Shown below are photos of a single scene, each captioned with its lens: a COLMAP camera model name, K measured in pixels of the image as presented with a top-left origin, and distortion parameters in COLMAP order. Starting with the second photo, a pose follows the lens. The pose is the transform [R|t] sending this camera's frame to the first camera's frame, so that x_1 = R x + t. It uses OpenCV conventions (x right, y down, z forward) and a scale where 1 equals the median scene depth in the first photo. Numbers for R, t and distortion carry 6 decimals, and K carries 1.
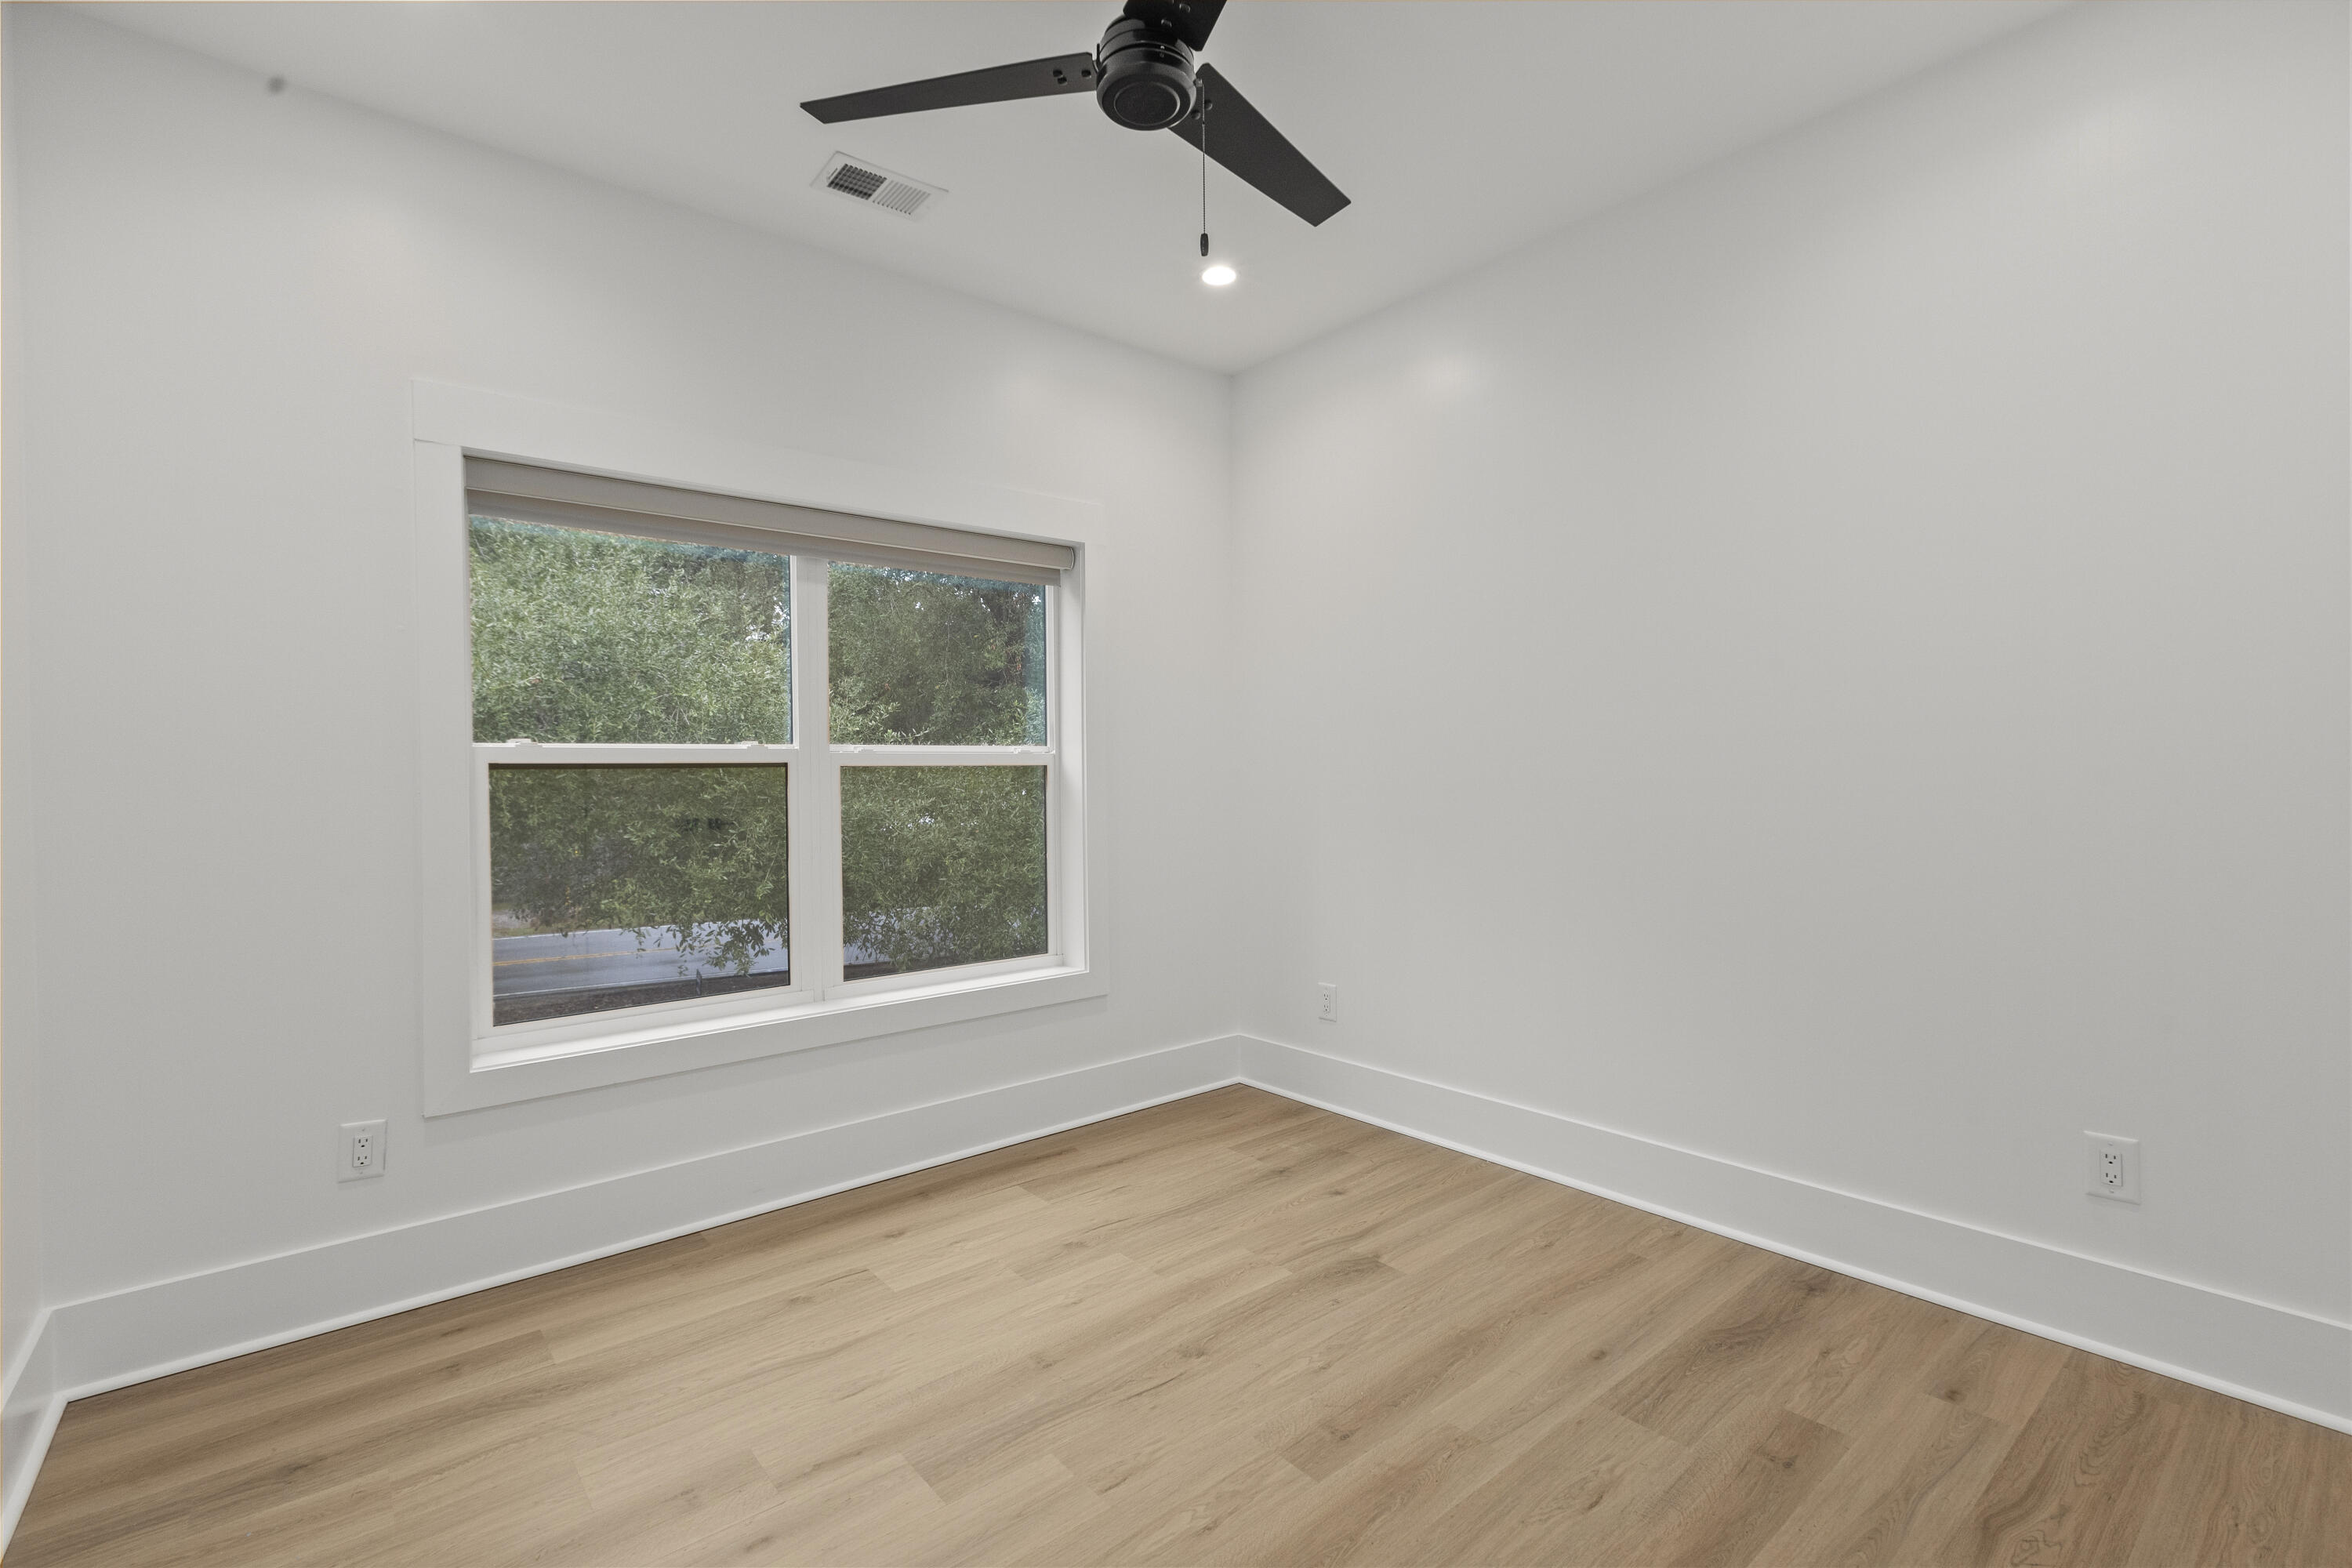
lens RADIAL K [[1061.5, 0, 1169.3], [0, 1061.5, 765.5], [0, 0, 1]] dist [-0.002179, -0.000245]
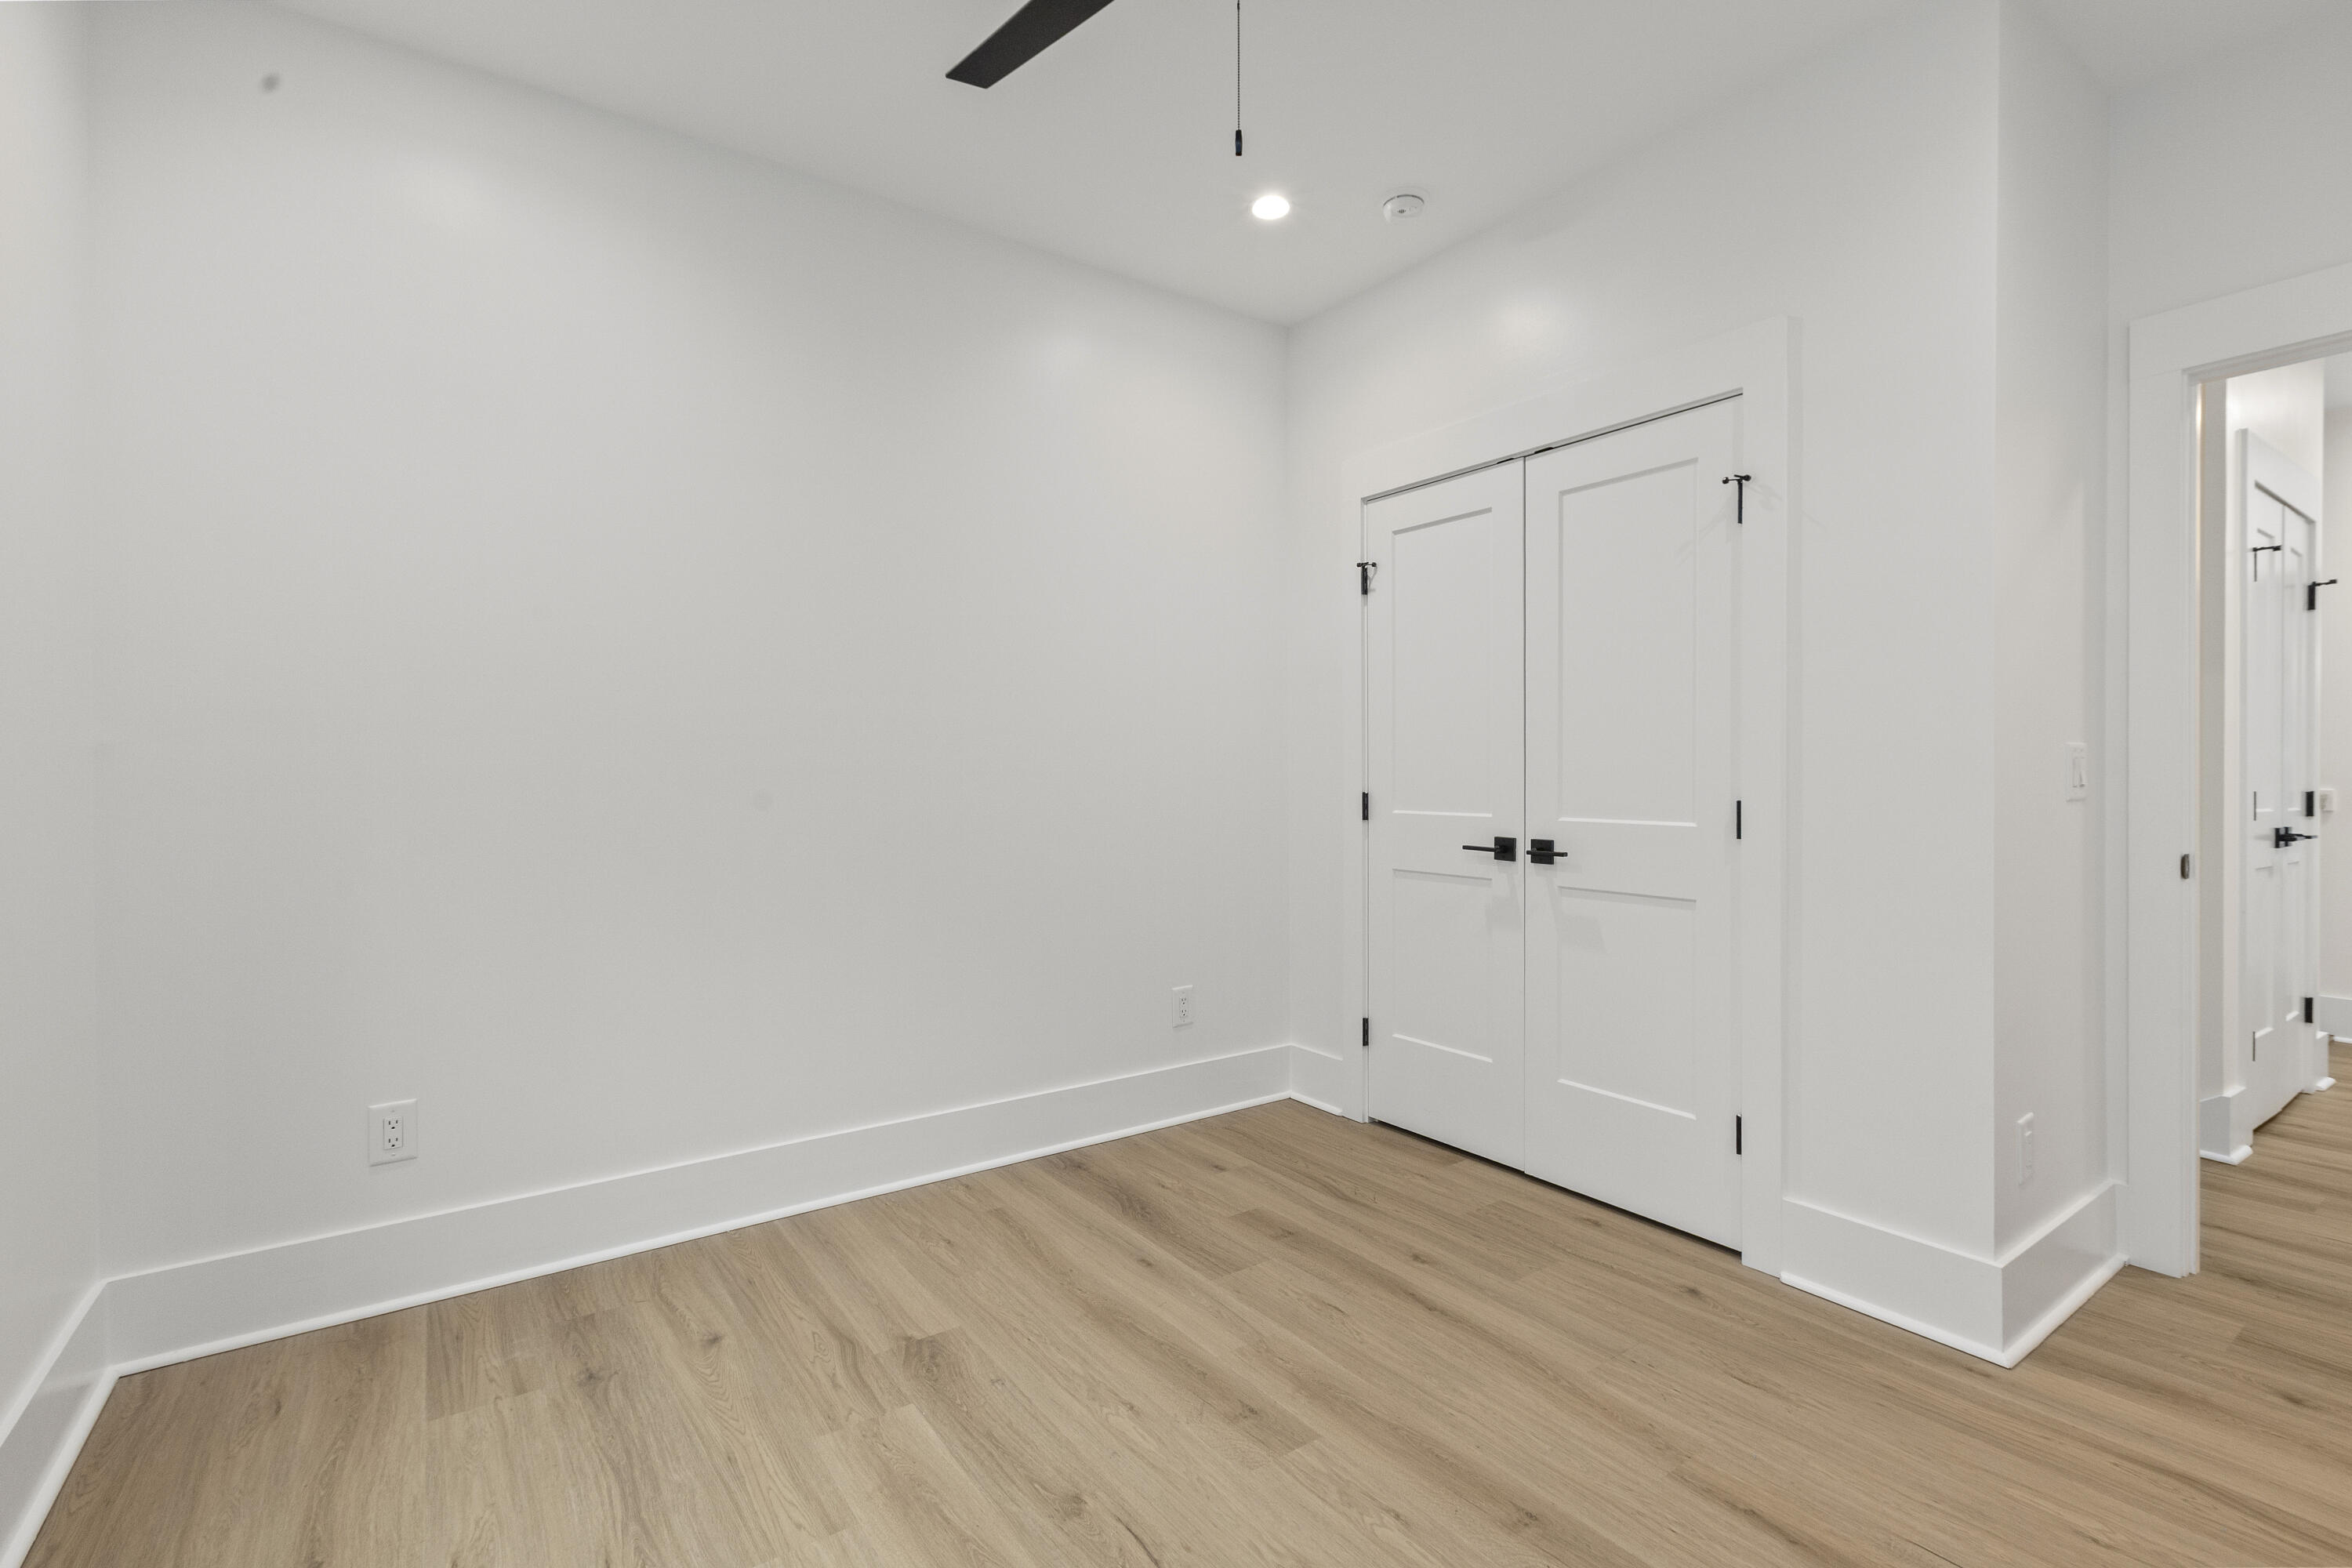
lens RADIAL K [[1047.2, 0, 1169.7], [0, 1047.2, 790.7], [0, 0, 1]] dist [0.000247, -0.000067]
pose [[0.074334, -0.003225, 0.997228, -0.641114], [-0.004644, 0.999983, 0.003580, 0.028752], [-0.997223, -0.004898, 0.074318, 0.772798]]
